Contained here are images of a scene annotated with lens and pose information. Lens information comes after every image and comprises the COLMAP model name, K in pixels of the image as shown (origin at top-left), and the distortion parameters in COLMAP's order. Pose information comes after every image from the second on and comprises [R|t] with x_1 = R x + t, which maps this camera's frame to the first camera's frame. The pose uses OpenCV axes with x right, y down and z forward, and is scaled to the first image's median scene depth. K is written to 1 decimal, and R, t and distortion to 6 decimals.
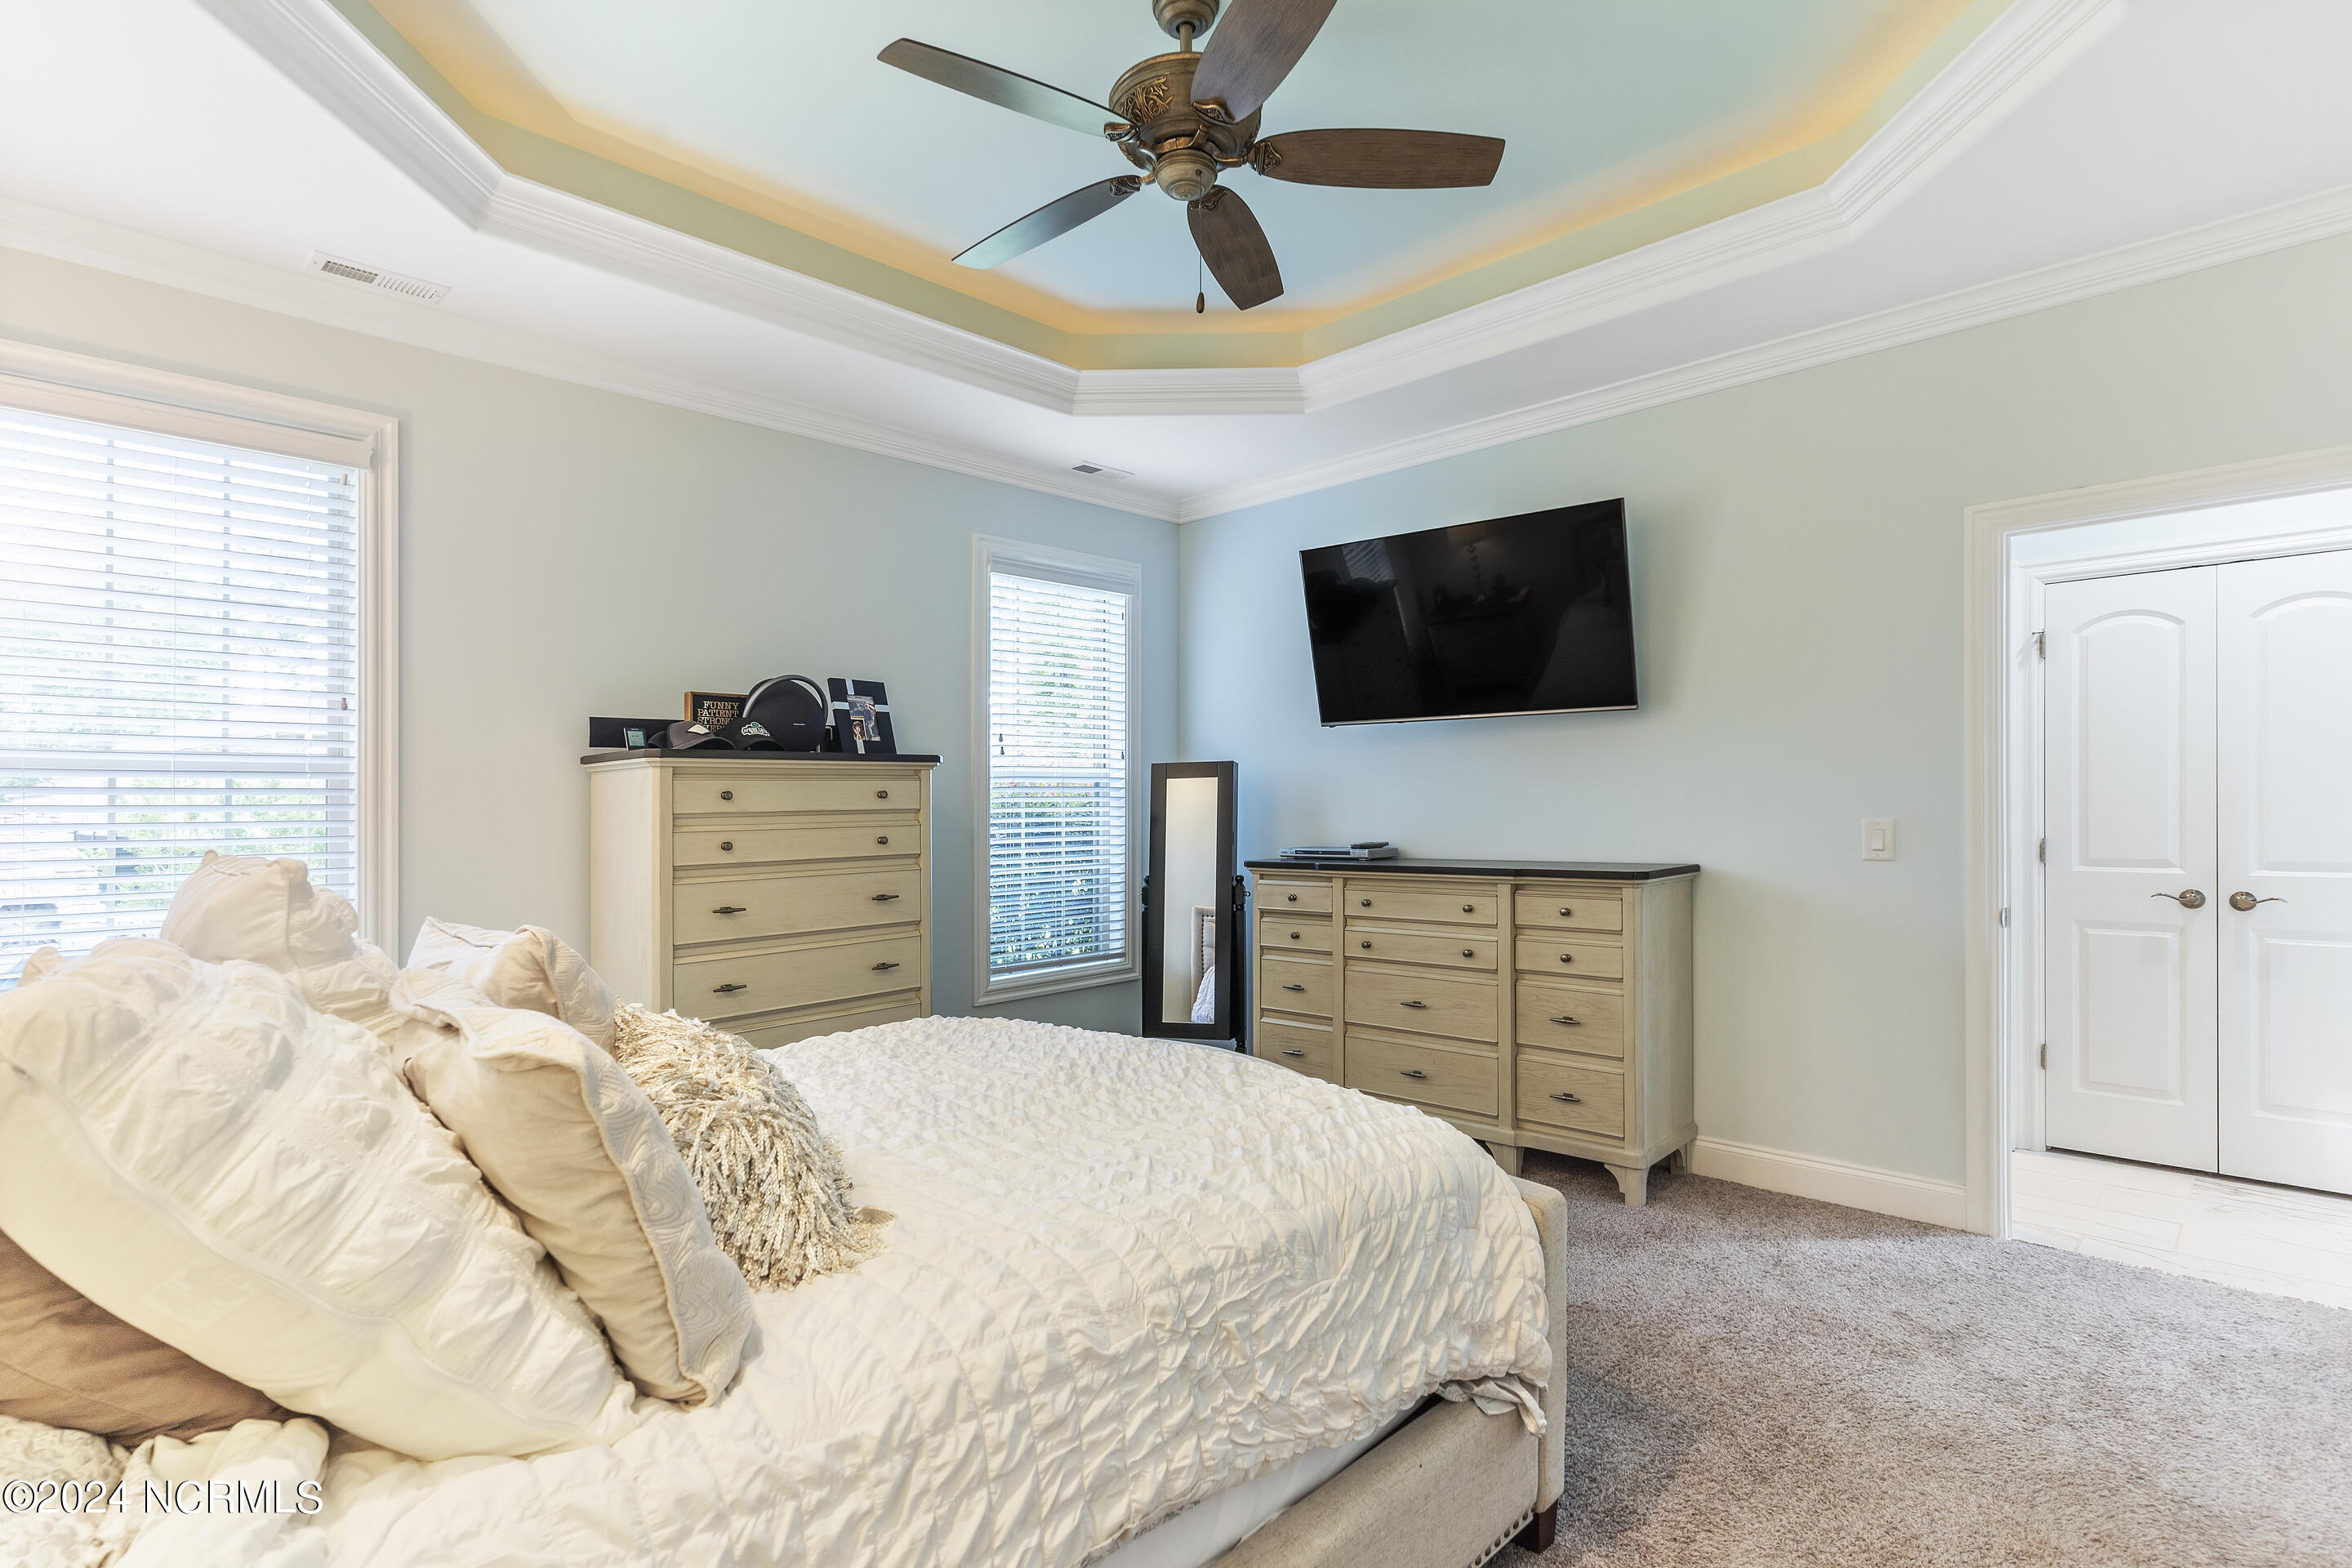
lens RADIAL K [[1145.6, 0, 1177.6], [0, 1145.6, 785.7], [0, 0, 1]] dist [0.001490, -0.000550]
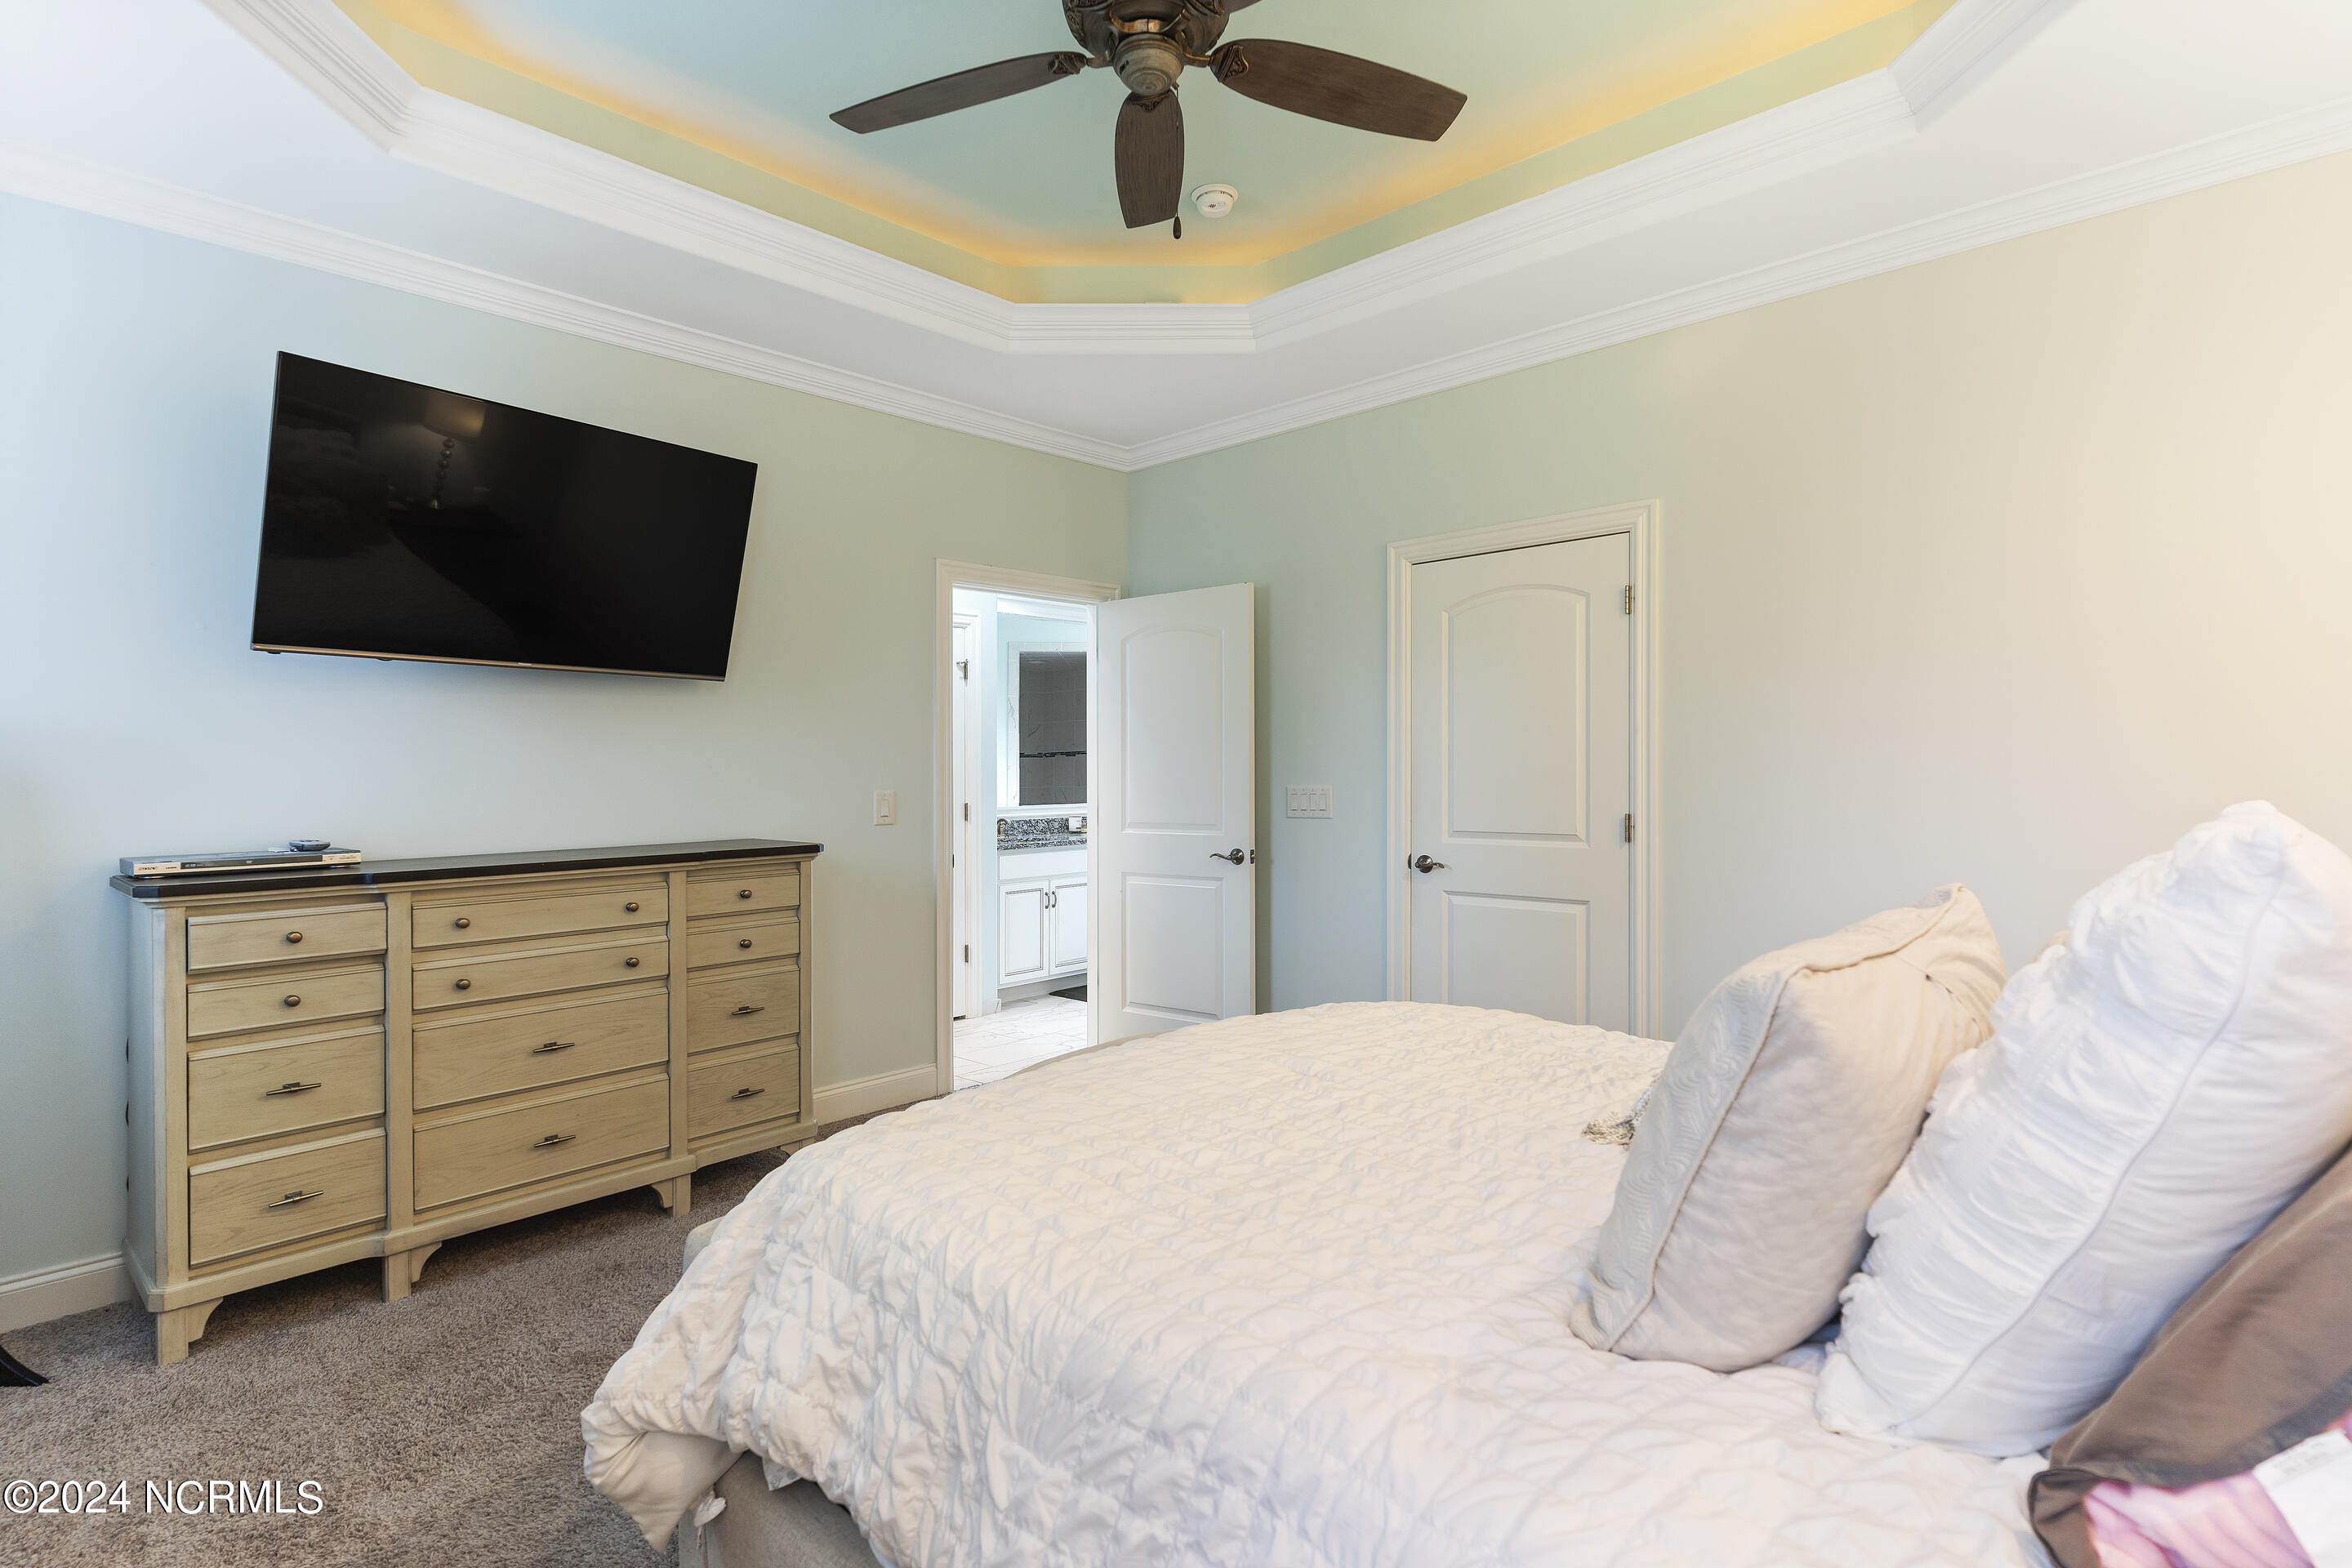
lens RADIAL K [[1145.6, 0, 1177.6], [0, 1145.6, 785.7], [0, 0, 1]] dist [0.001490, -0.000550]
pose [[-0.012941, -0.001904, 0.999914, -0.546310], [-0.008250, 0.999964, 0.001798, 0.015719], [-0.999882, -0.008226, -0.012956, 0.604625]]
